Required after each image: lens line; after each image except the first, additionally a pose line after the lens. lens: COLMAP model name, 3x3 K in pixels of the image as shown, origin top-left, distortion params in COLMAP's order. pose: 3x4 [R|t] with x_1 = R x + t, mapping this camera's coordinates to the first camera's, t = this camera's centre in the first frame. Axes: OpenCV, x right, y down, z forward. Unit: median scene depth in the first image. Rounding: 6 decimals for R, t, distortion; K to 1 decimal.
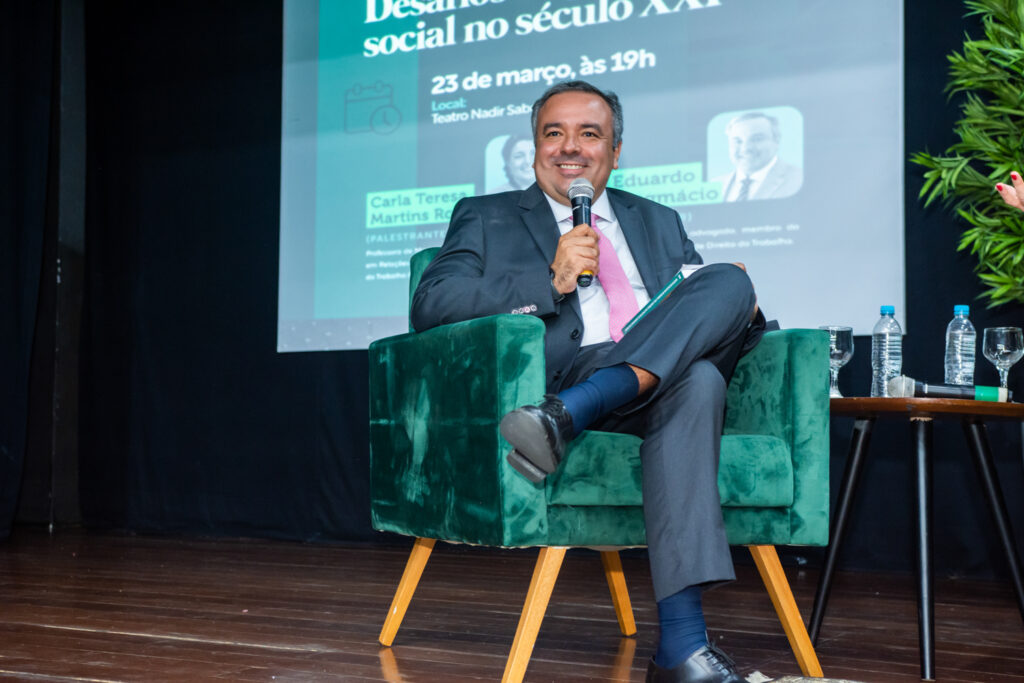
lens RADIAL K [[1533.2, 0, 515.1], [0, 1533.2, 342.2], [0, 0, 1]] dist [0.159205, 0.000000]
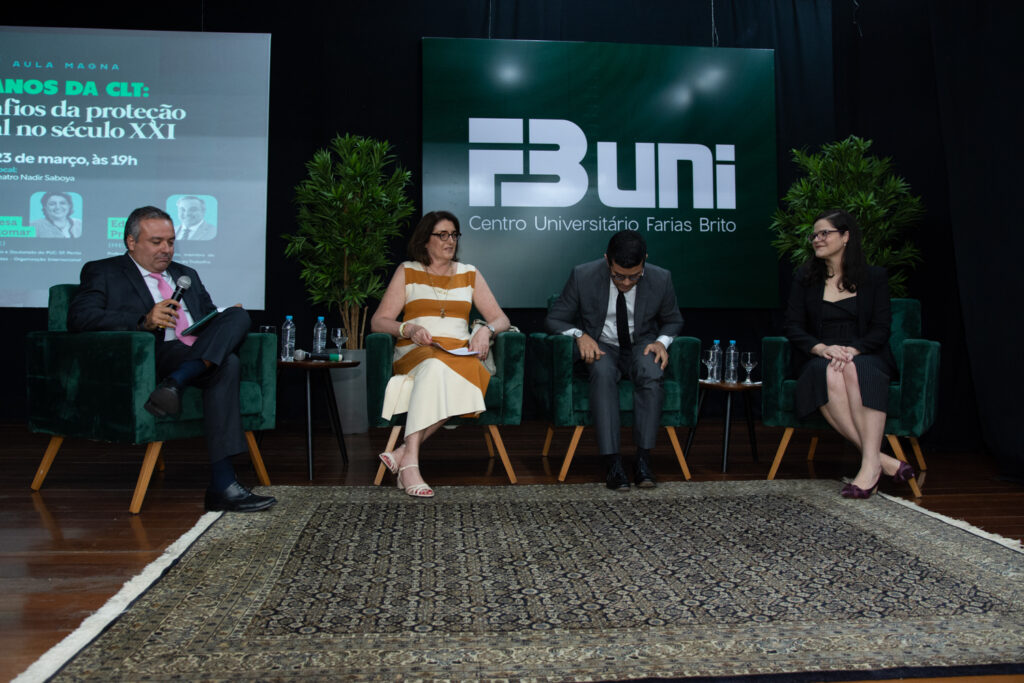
lens RADIAL K [[806.3, 0, 510.9], [0, 806.3, 317.8], [0, 0, 1]] dist [-0.070274, 0.049420]
pose [[0.816033, 0.010125, 0.577916, -0.111427], [-0.037731, 0.998647, 0.035782, -0.049570], [-0.576772, -0.051004, 0.815311, -0.085856]]
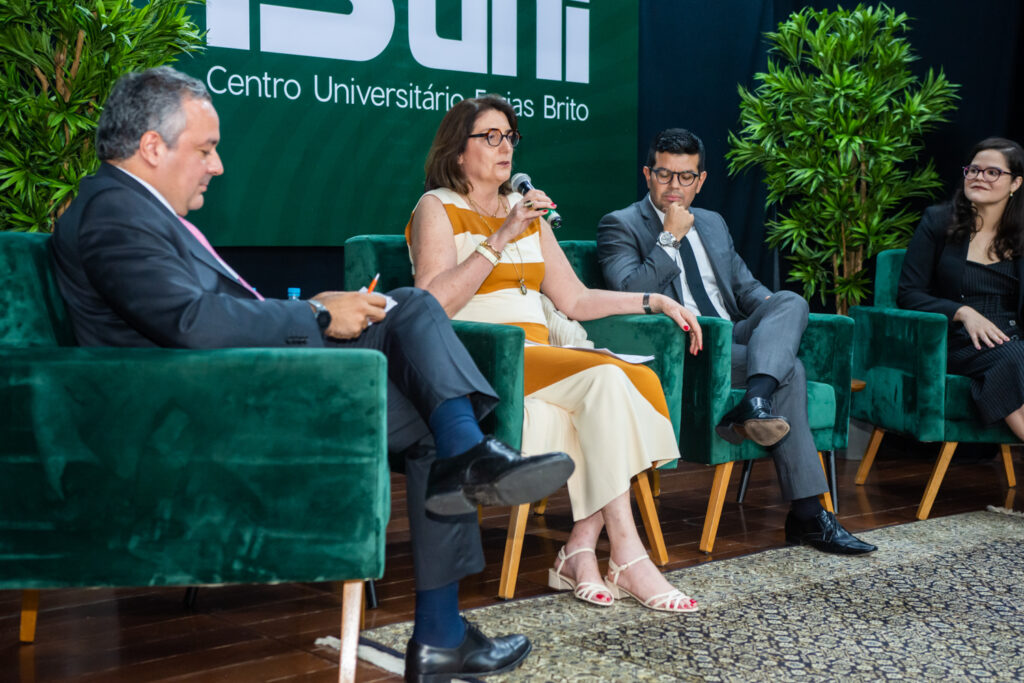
lens RADIAL K [[1533.2, 0, 510.5], [0, 1533.2, 311.0], [0, 0, 1]] dist [0.159205, 0.000000]
pose [[0.299472, -0.043647, 0.953106, -0.516638], [-0.068937, 0.995352, 0.067242, -0.064857], [-0.951611, -0.085842, 0.295071, 0.343502]]
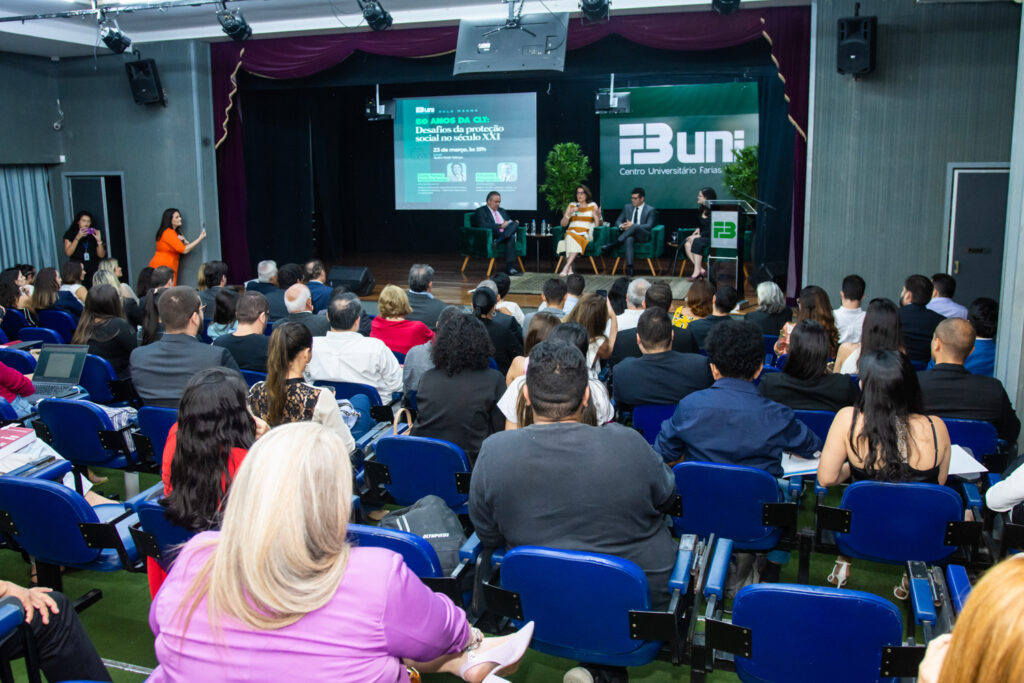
lens RADIAL K [[866.6, 0, 515.6], [0, 866.6, 339.0], [0, 0, 1]] dist [-0.055003, -0.000173]
pose [[0.977802, -0.052015, 0.202973, -0.437984], [0.000334, 0.969083, 0.246734, -0.312736], [-0.209532, -0.241189, 0.947589, -1.875829]]
